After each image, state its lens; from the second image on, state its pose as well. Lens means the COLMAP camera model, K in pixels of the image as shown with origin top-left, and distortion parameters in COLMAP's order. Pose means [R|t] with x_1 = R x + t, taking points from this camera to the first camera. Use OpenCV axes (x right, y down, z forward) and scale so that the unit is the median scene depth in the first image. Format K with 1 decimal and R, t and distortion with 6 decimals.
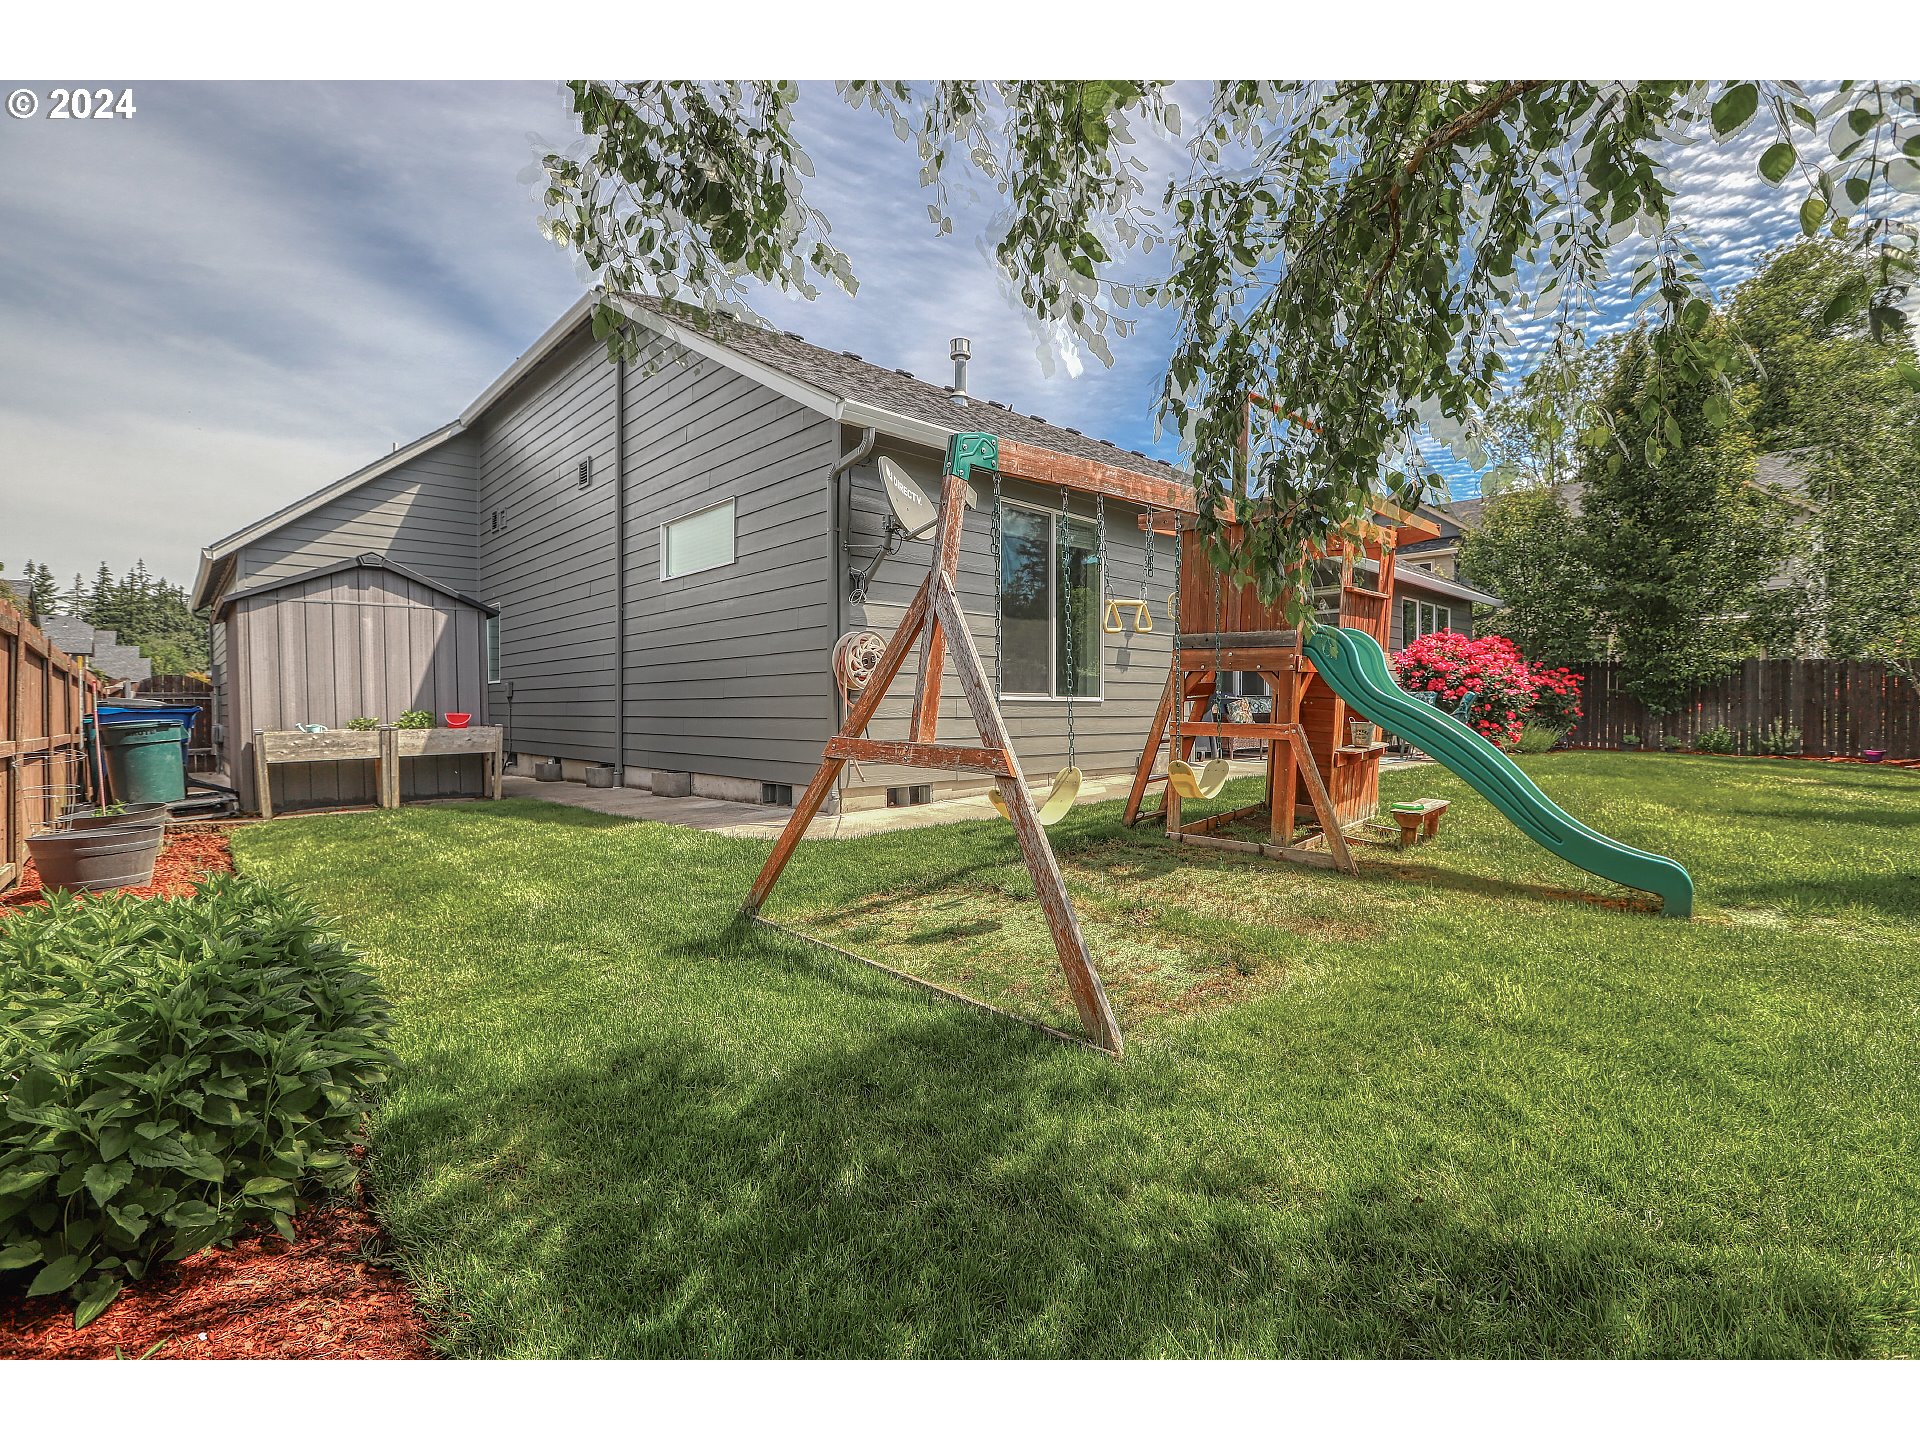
lens RADIAL K [[881.4, 0, 935.8], [0, 881.4, 718.1], [0, 0, 1]] dist [0.000521, -0.000095]
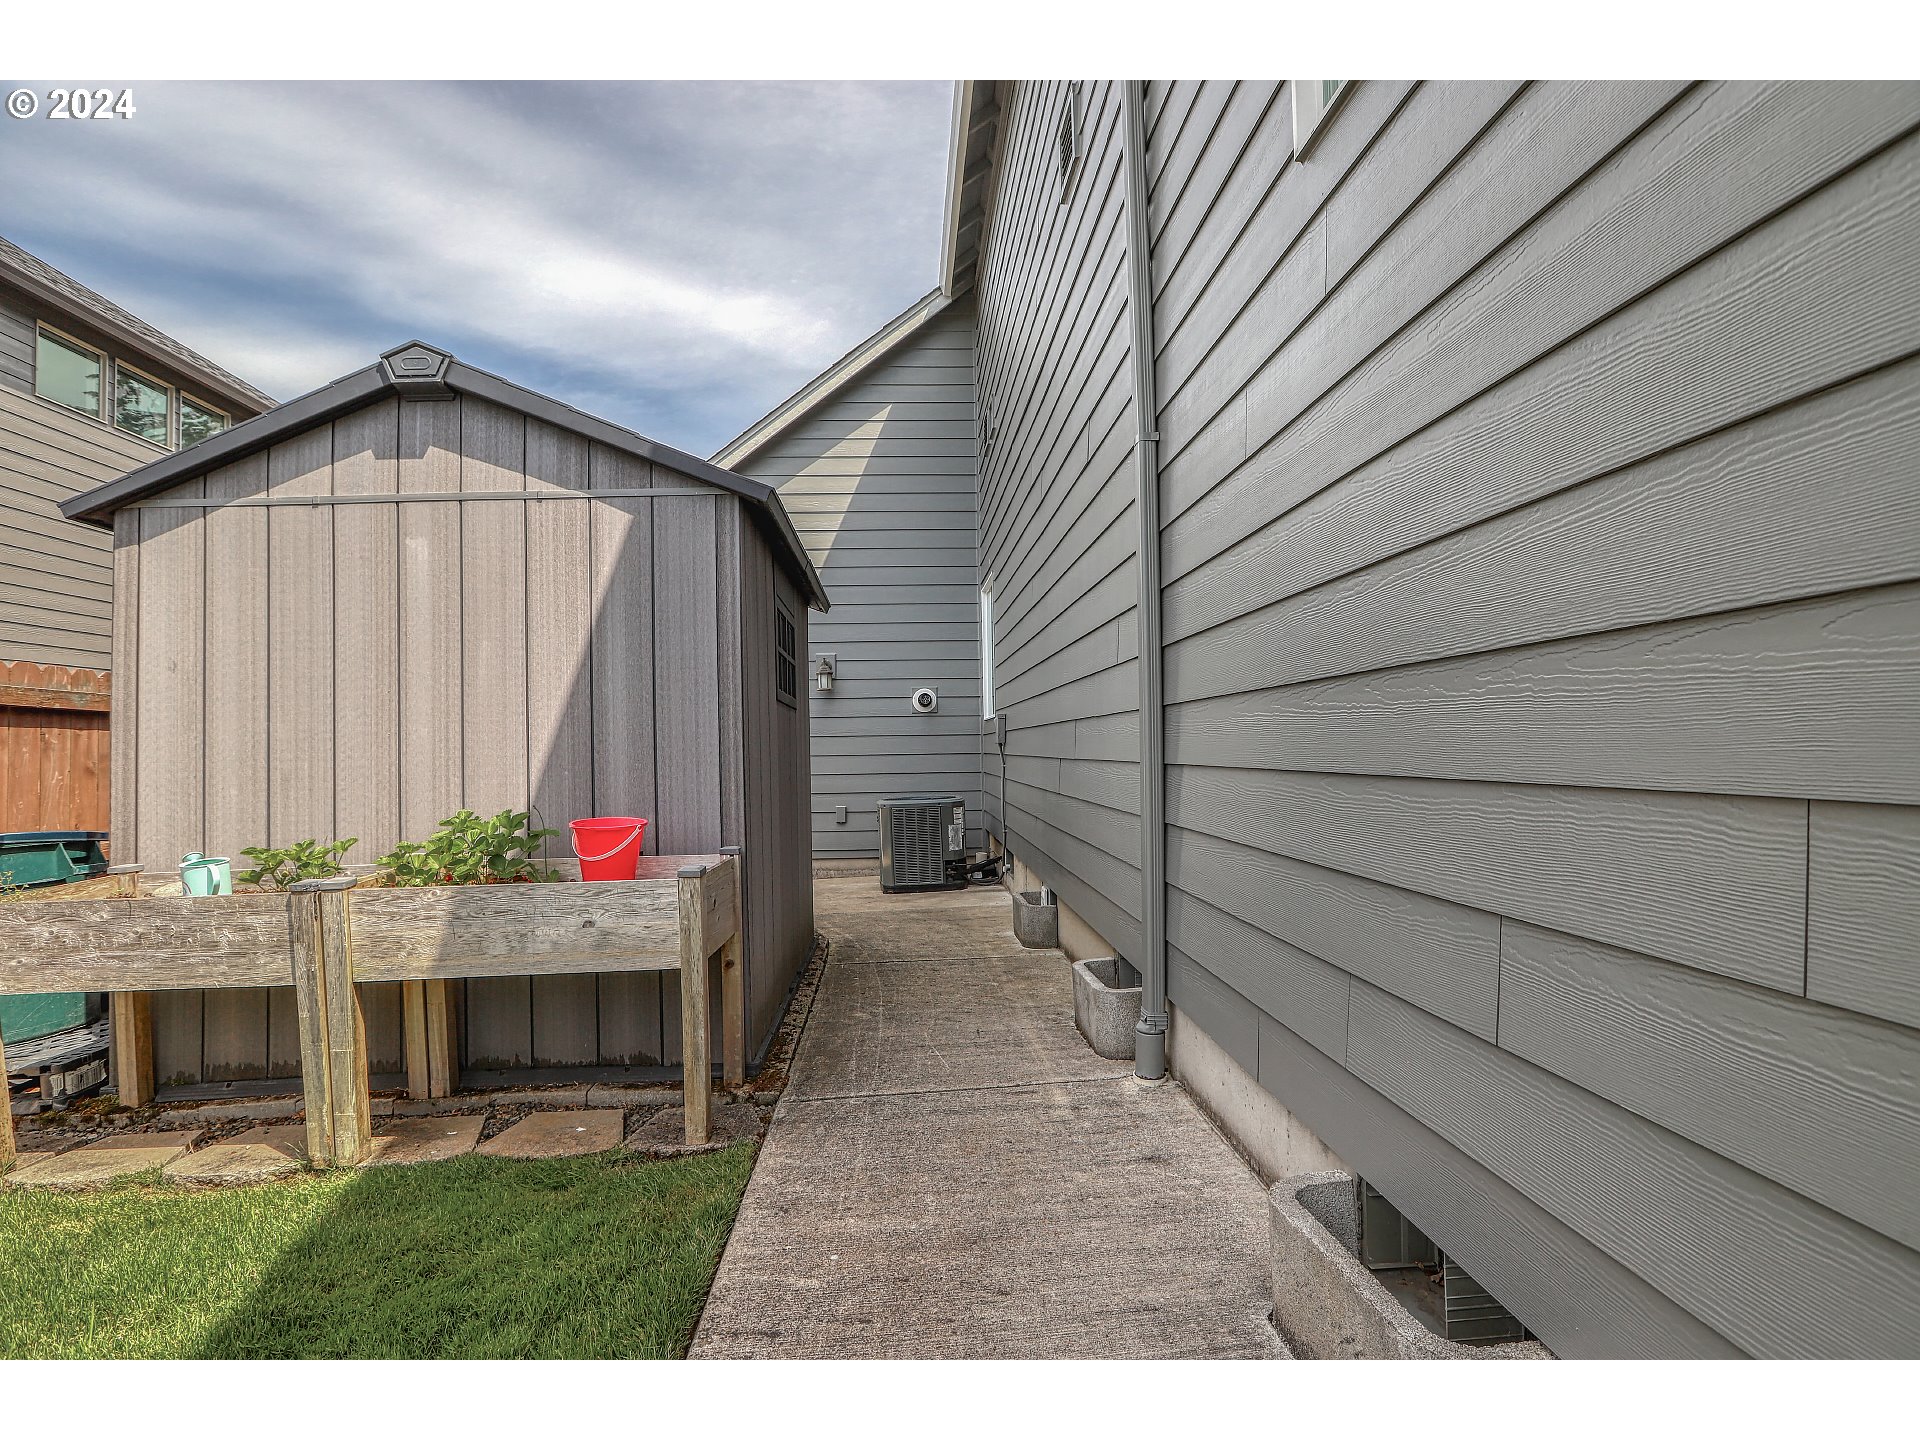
lens RADIAL K [[881.4, 0, 935.8], [0, 881.4, 718.1], [0, 0, 1]] dist [0.000521, -0.000095]
pose [[0.773196, -0.032654, -0.633325, -0.266624], [0.008932, 0.999135, -0.040609, -0.026451], [0.634104, 0.025742, 0.772819, 0.844923]]
